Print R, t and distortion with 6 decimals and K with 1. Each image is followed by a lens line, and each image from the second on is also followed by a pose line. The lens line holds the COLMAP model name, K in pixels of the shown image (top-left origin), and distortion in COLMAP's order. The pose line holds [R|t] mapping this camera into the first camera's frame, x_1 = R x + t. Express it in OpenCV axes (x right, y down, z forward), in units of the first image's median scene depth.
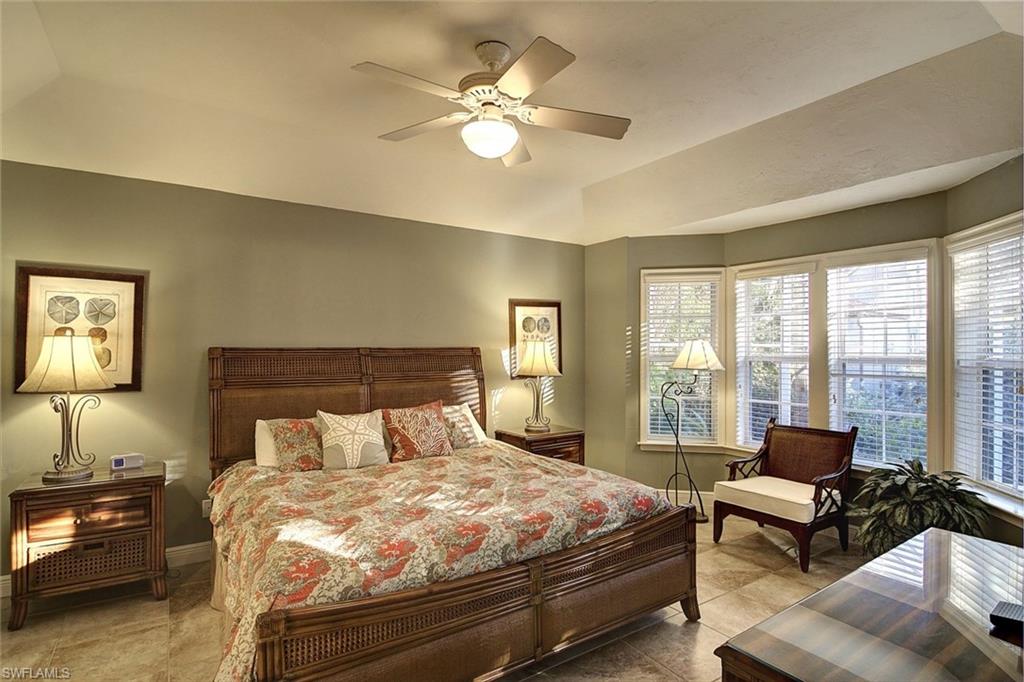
lens RADIAL K [[516.7, 0, 514.3], [0, 516.7, 343.0], [0, 0, 1]] dist [-0.009617, -0.009232]
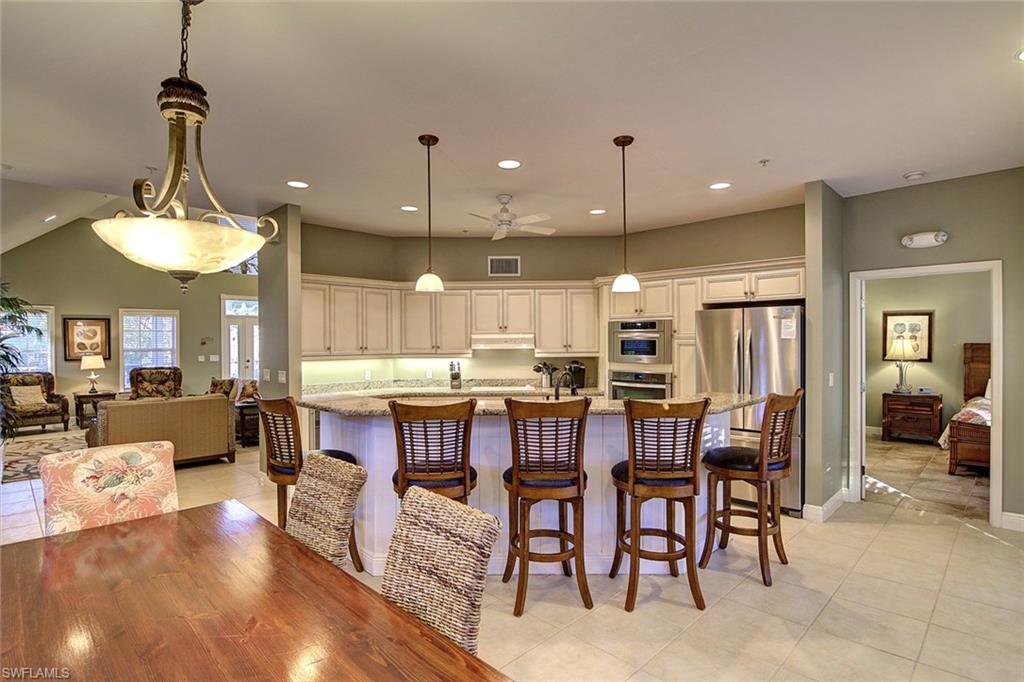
lens RADIAL K [[516.7, 0, 509.9], [0, 516.7, 343.5], [0, 0, 1]] dist [-0.009617, -0.009232]
pose [[0.184908, 0.001694, -0.982754, 1.240369], [0.019612, 0.999793, 0.005413, -0.042093], [0.982560, -0.020275, 0.184837, -1.355372]]
